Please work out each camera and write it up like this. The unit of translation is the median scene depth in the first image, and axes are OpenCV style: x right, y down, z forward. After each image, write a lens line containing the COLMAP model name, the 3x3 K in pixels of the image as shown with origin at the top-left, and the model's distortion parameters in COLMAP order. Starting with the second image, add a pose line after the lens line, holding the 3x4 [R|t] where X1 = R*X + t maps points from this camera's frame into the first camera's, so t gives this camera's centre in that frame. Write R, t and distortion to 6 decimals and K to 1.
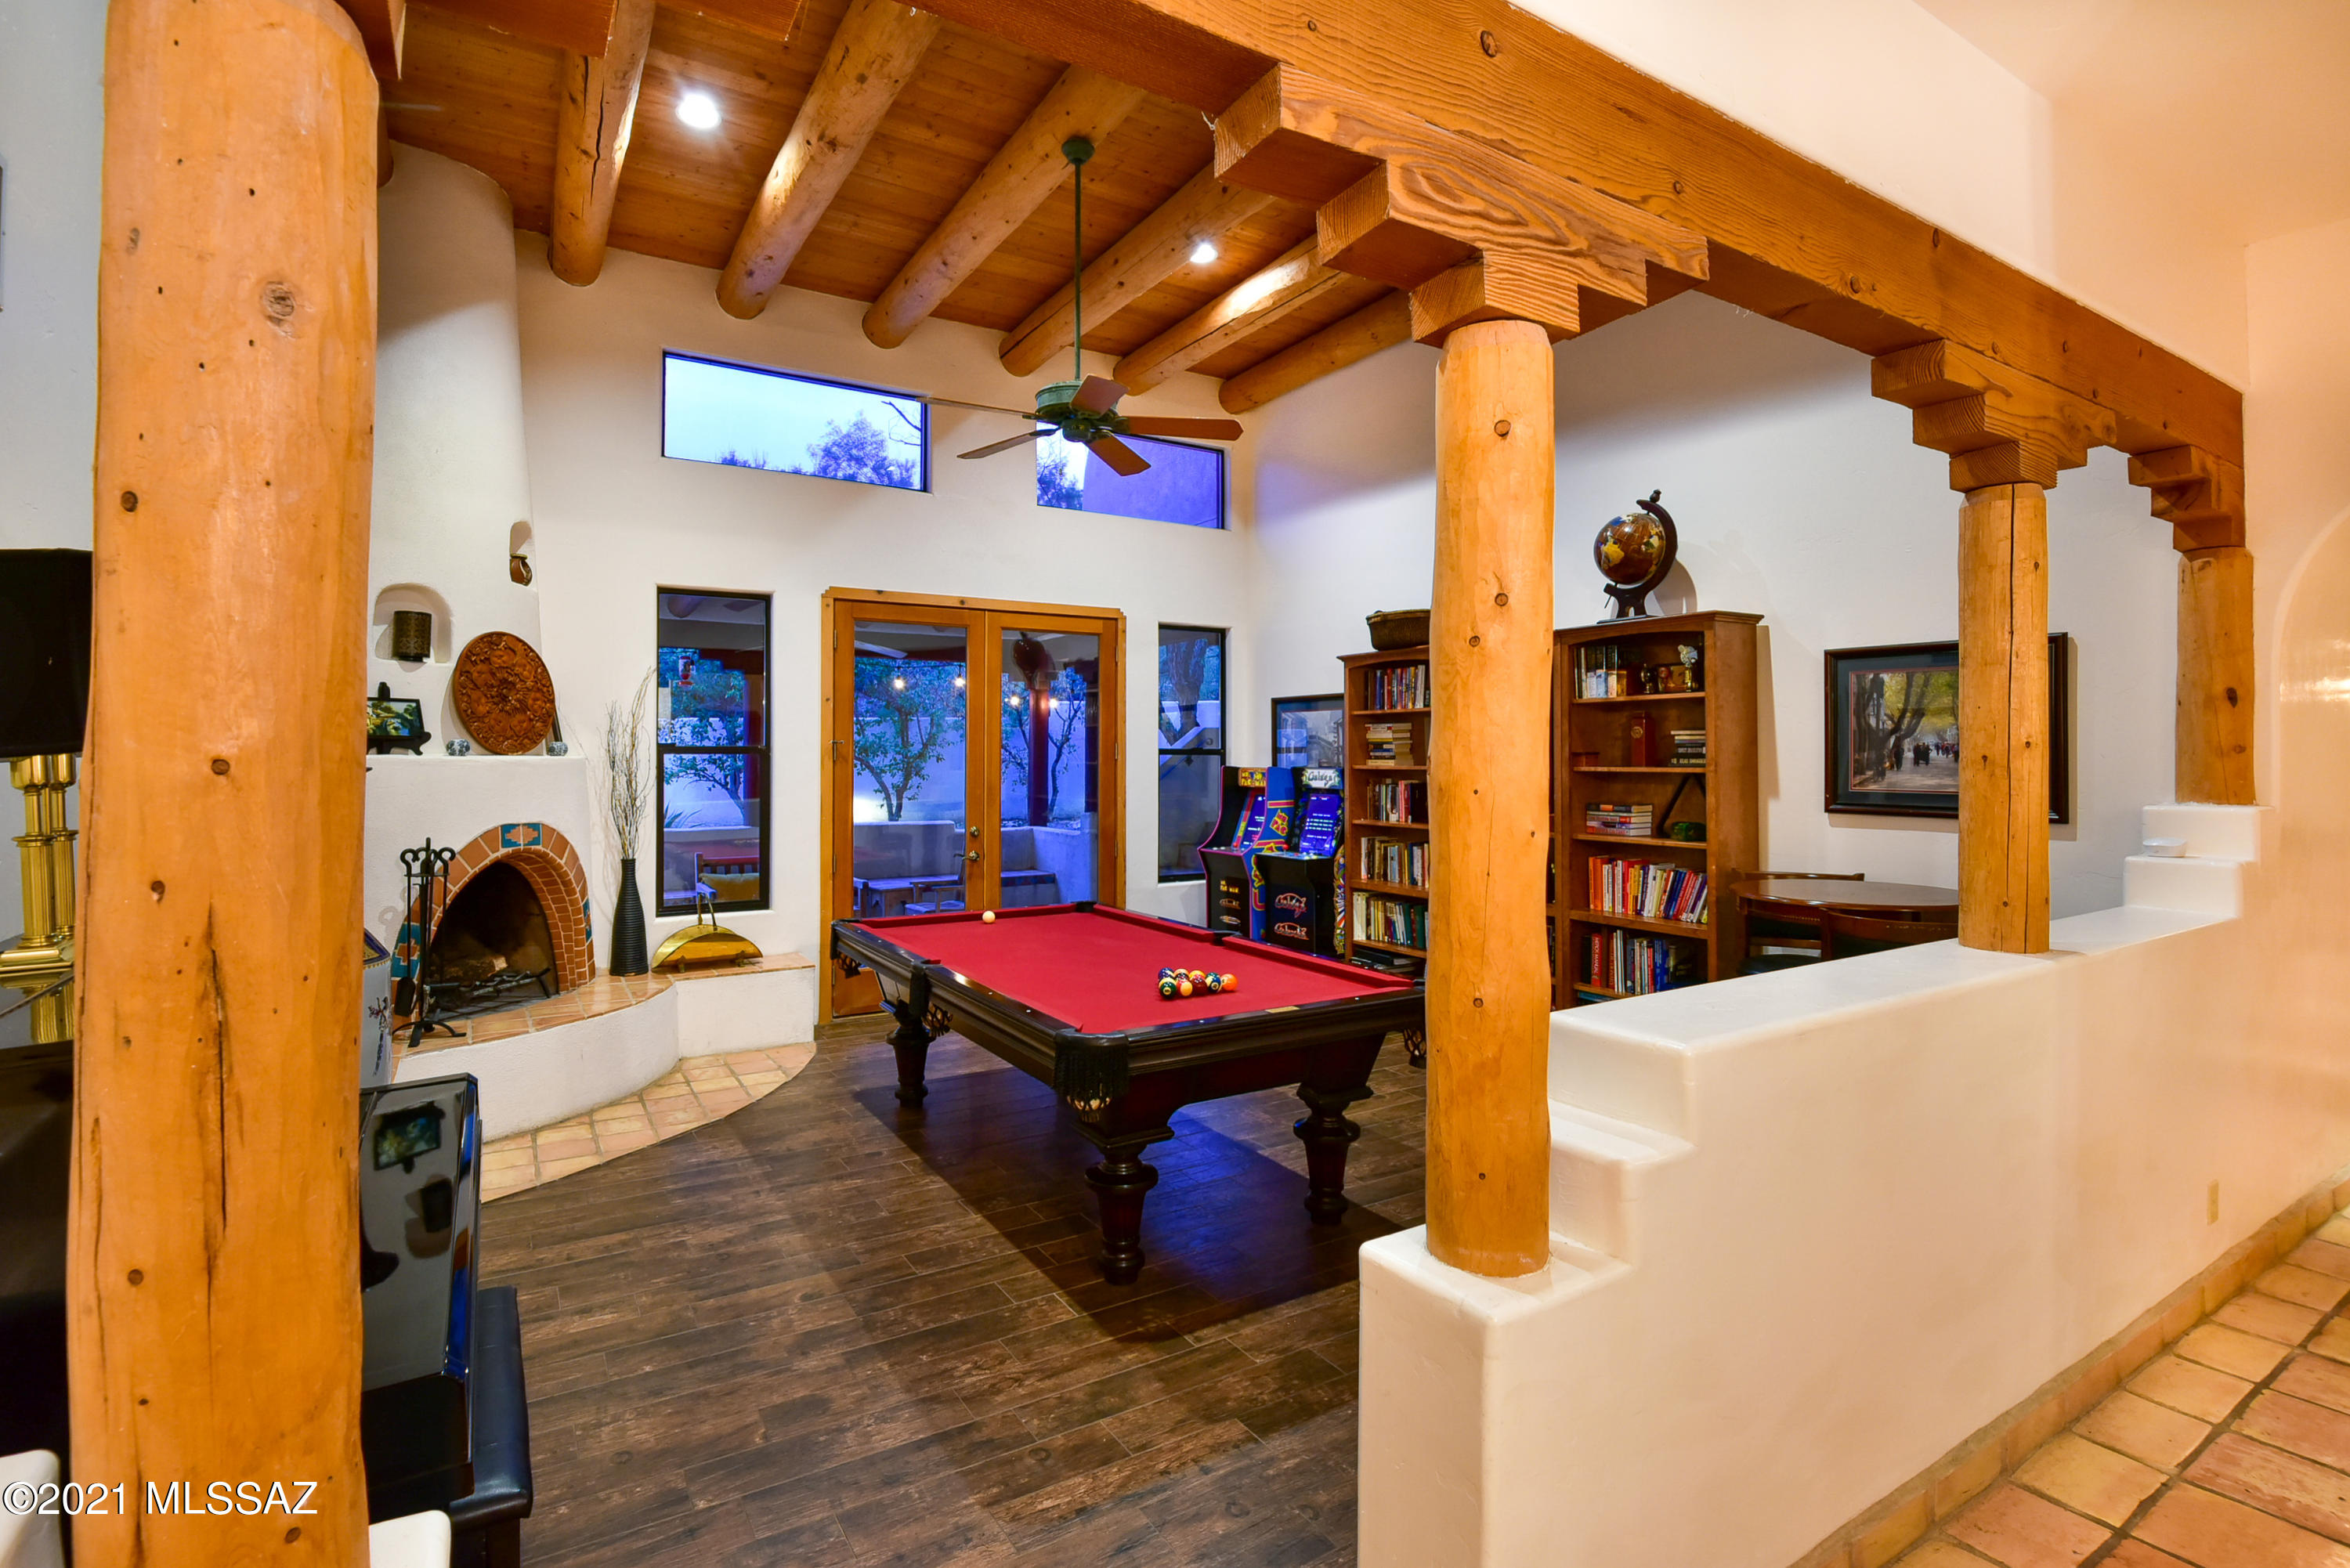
lens RADIAL K [[1097.7, 0, 1180.6], [0, 1097.7, 742.8], [0, 0, 1]] dist [-0.014840, -0.003494]
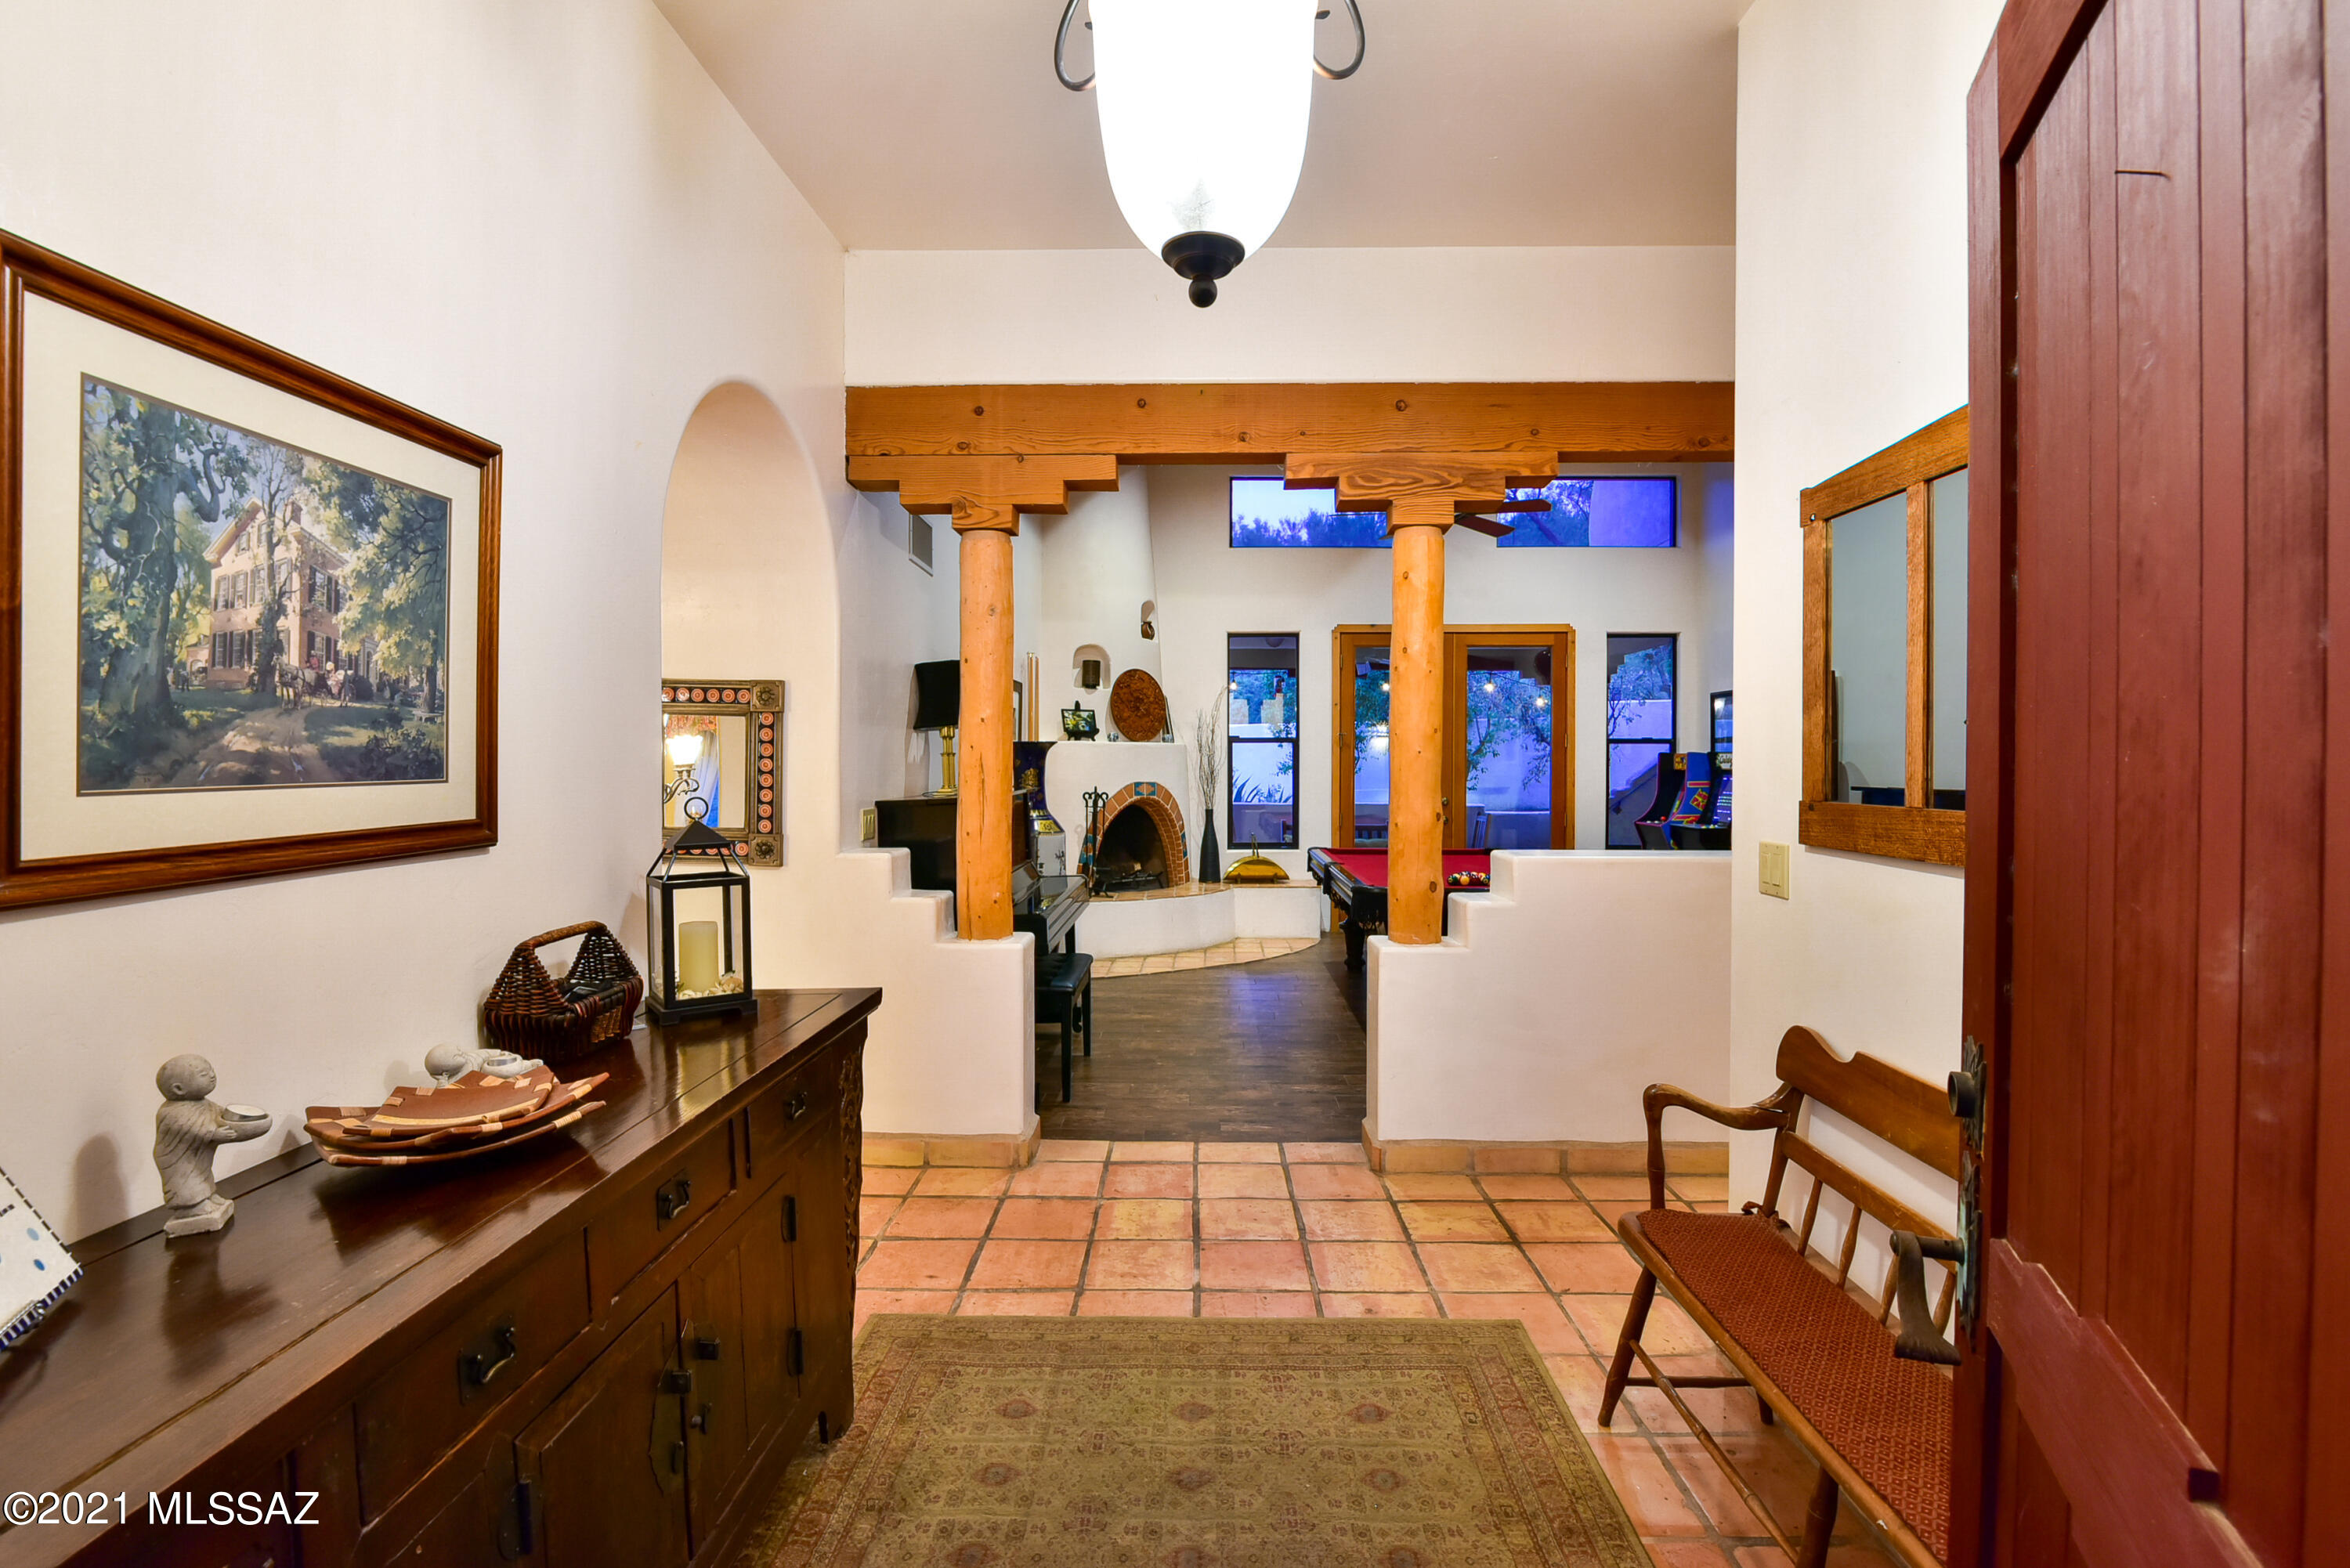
lens RADIAL K [[1097.7, 0, 1178.2], [0, 1097.7, 775.7], [0, 0, 1]] dist [-0.014840, -0.003494]
pose [[0.832010, 0.008904, -0.554689, 0.355567], [0.004338, 0.999736, 0.022555, 0.024076], [0.554744, -0.021173, 0.831752, -0.358833]]
